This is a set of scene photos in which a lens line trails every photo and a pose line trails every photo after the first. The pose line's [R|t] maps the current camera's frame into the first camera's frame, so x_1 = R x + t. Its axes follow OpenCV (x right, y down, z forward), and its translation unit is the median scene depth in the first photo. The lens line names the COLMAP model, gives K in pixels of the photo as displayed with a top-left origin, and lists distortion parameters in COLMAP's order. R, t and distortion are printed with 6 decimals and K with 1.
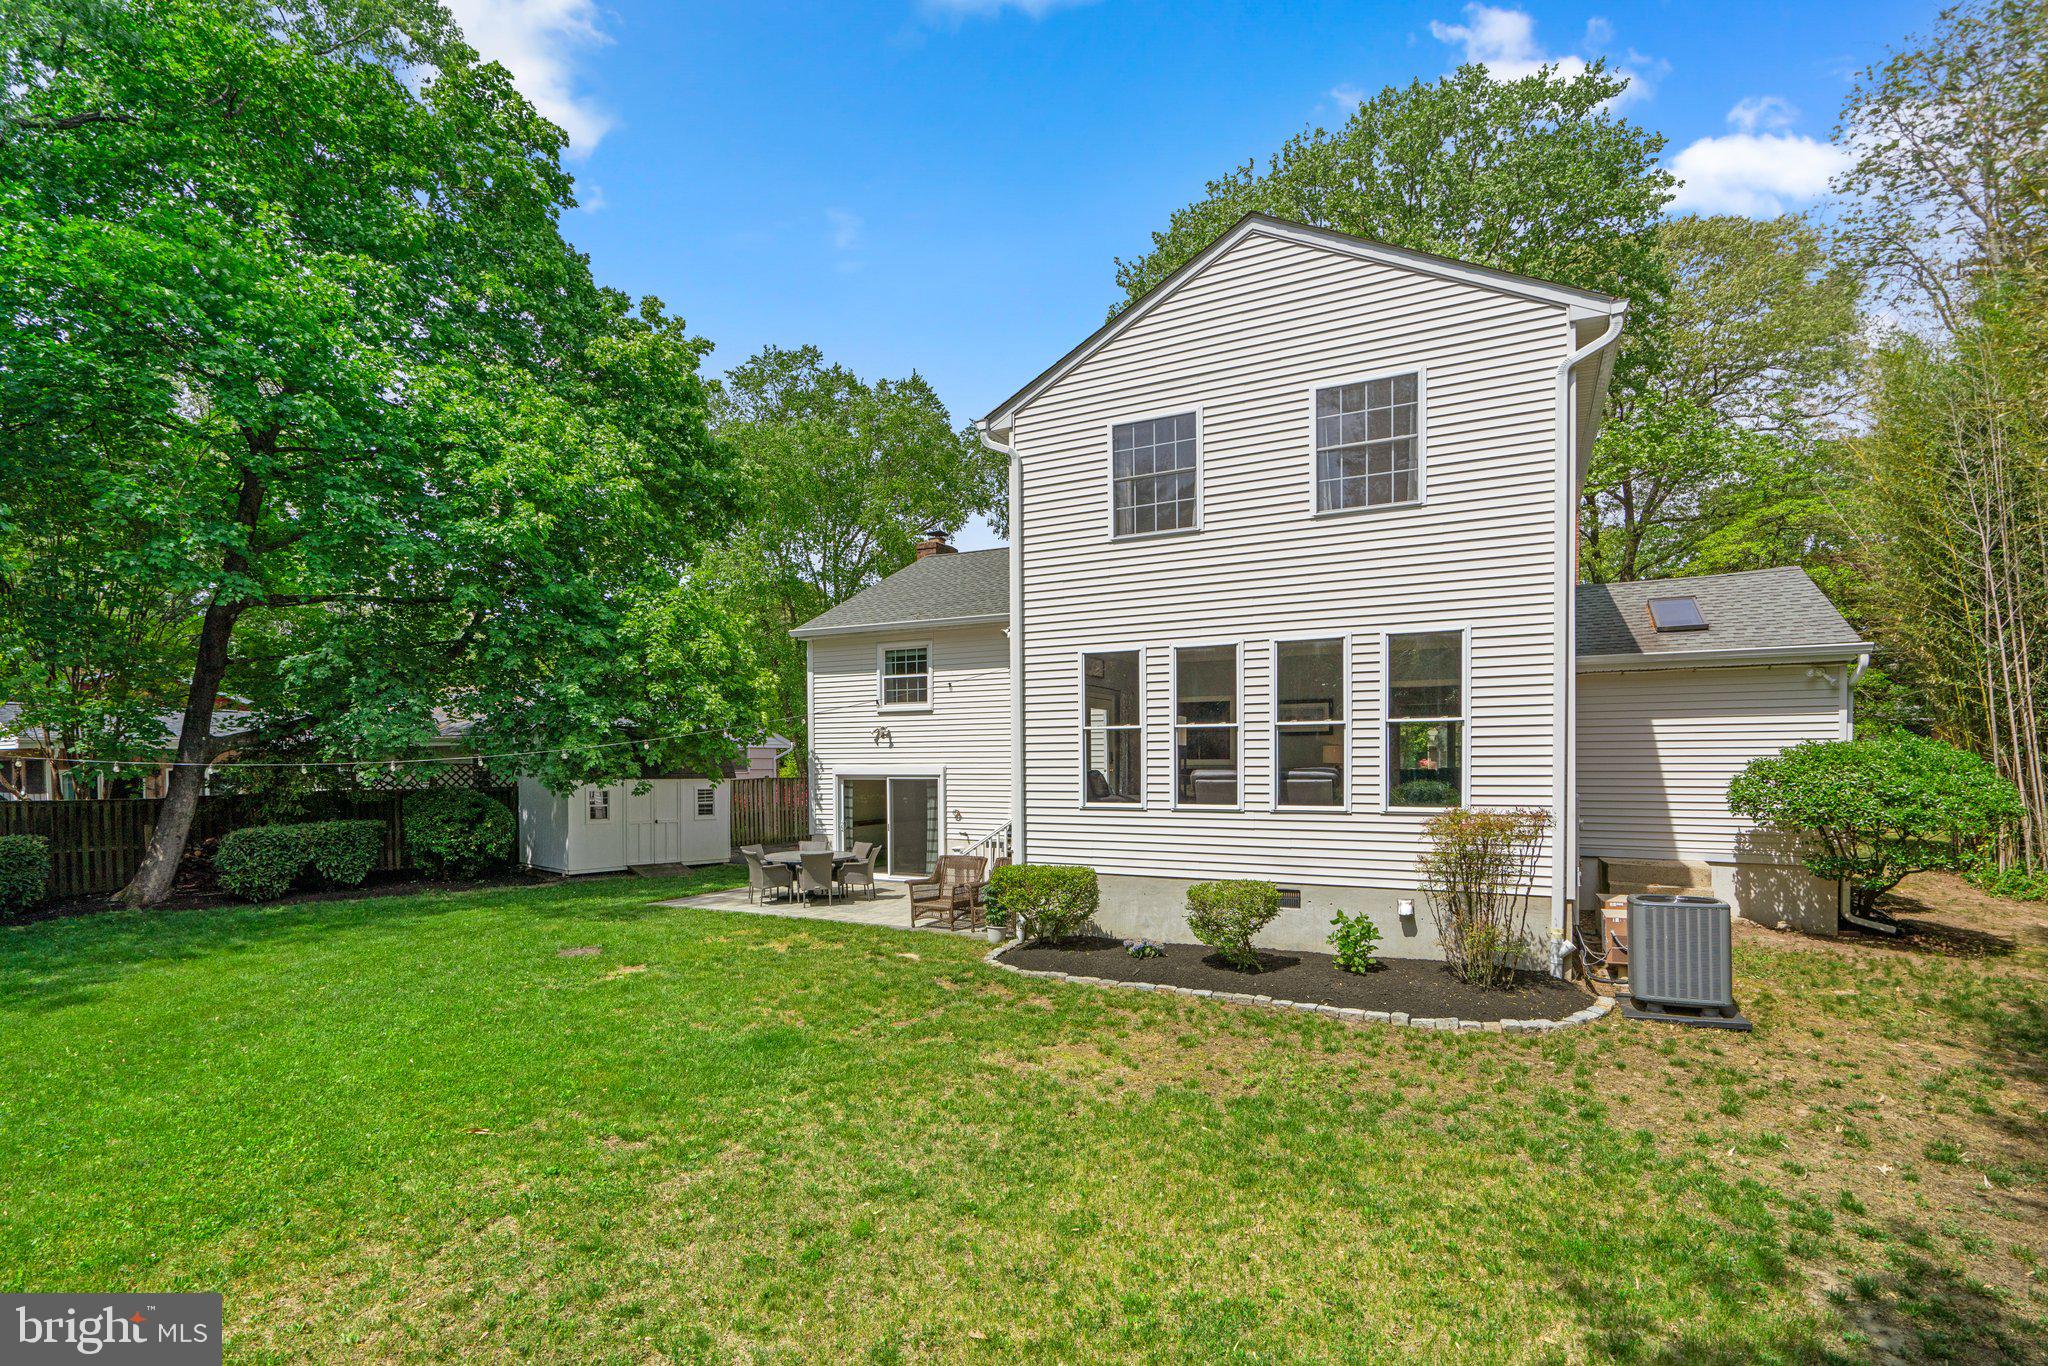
lens RADIAL K [[878.4, 0, 1018.6], [0, 878.4, 769.2], [0, 0, 1]] dist [0.004090, 0.000052]
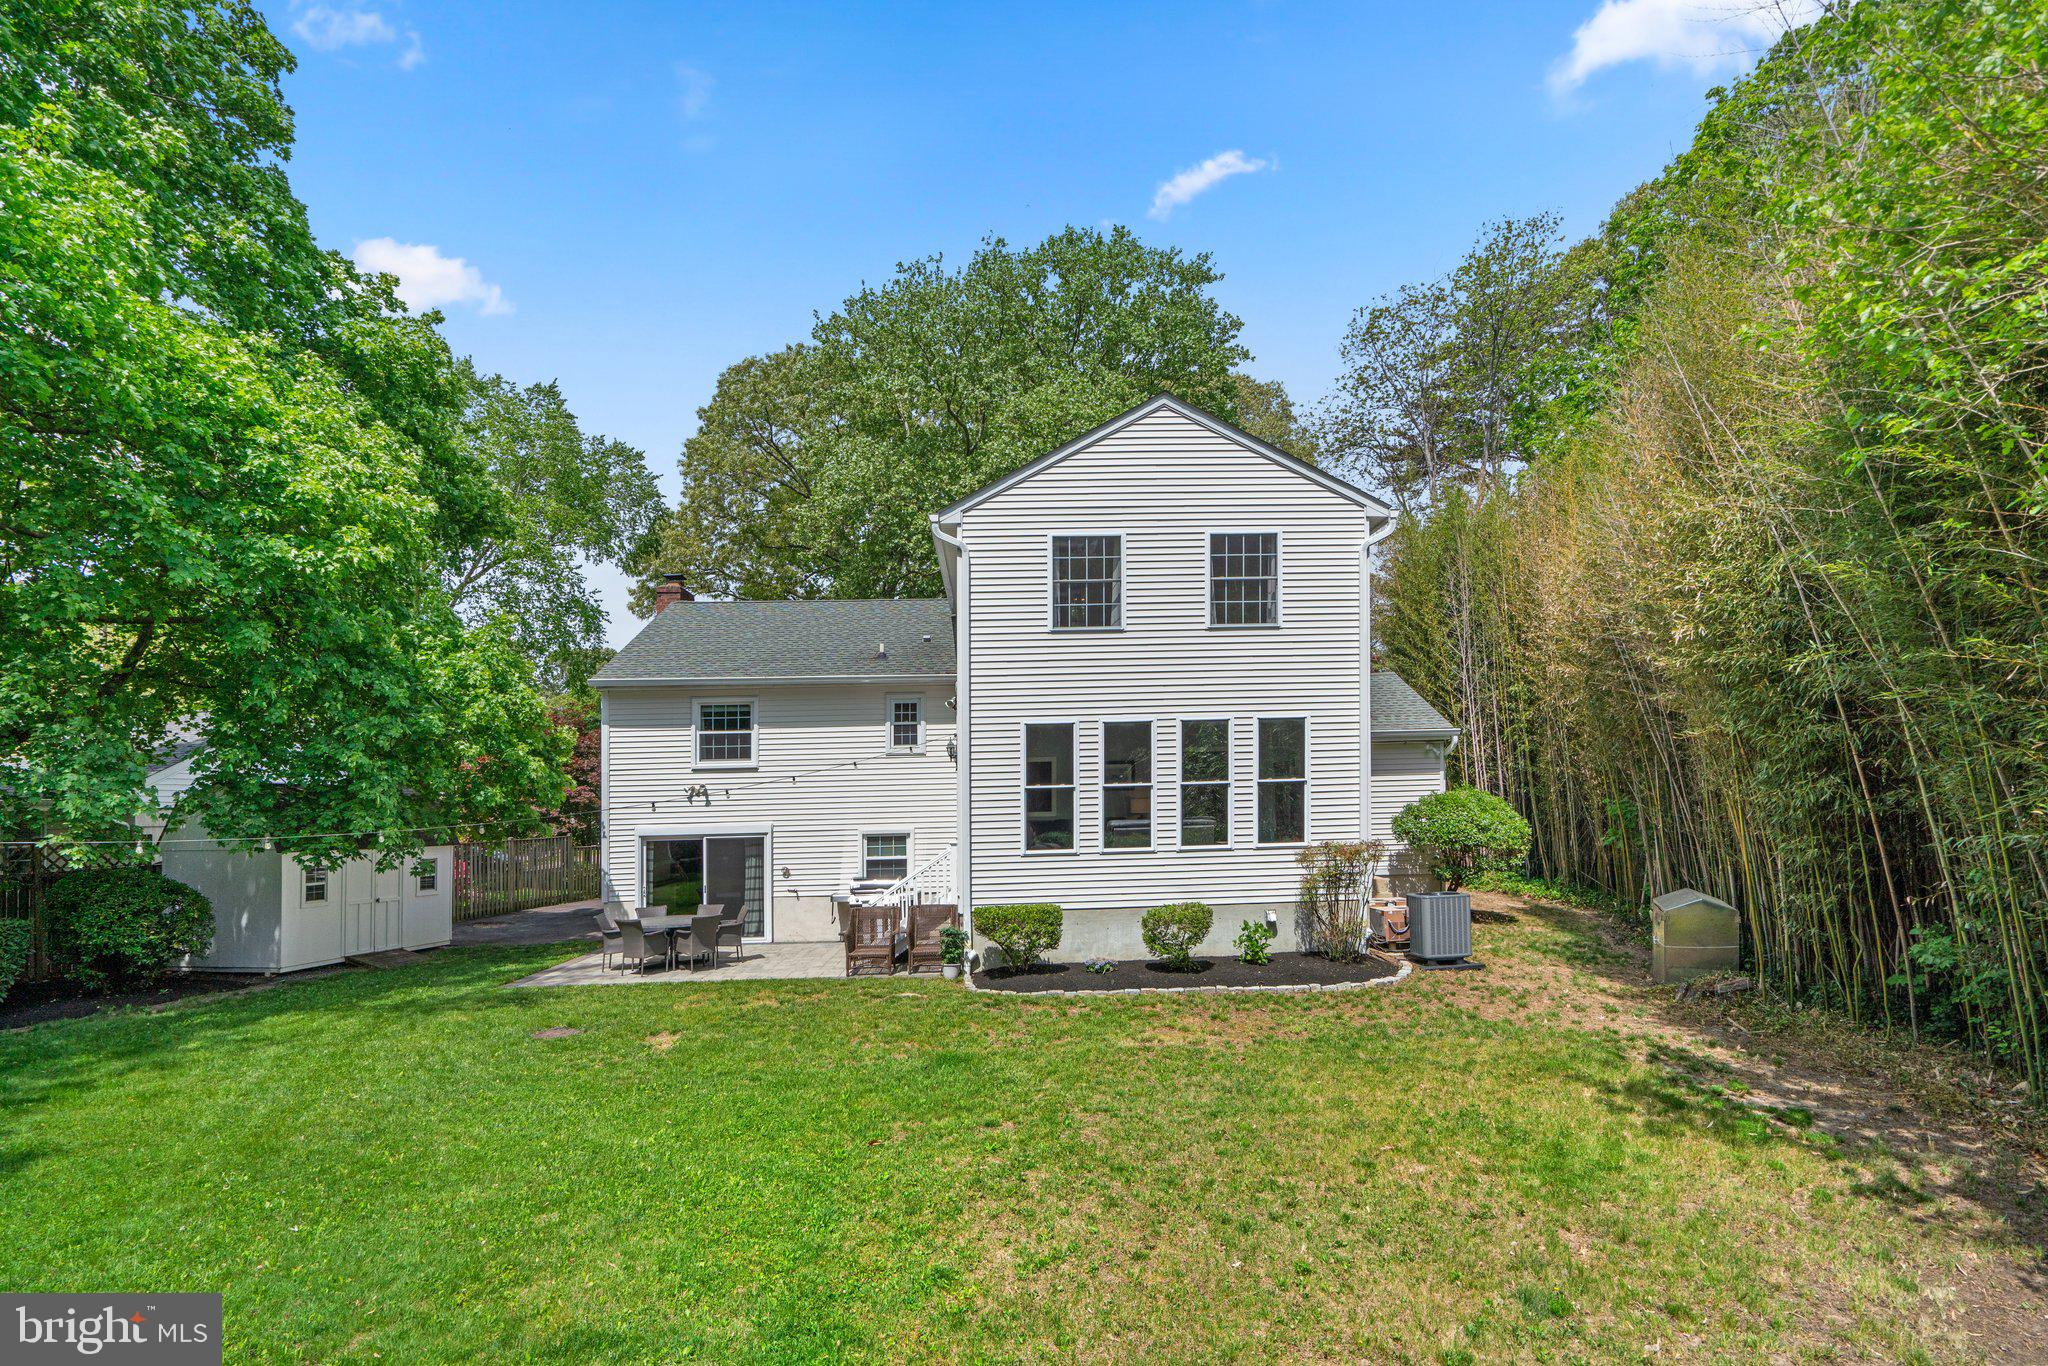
lens RADIAL K [[944.0, 0, 1004.9], [0, 944.0, 815.6], [0, 0, 1]] dist [-0.001005, 0.000082]
pose [[0.882706, -0.021954, 0.469412, -0.600802], [0.025037, 0.999686, -0.000326, -0.010122], [-0.469257, 0.012040, 0.882979, -0.112485]]
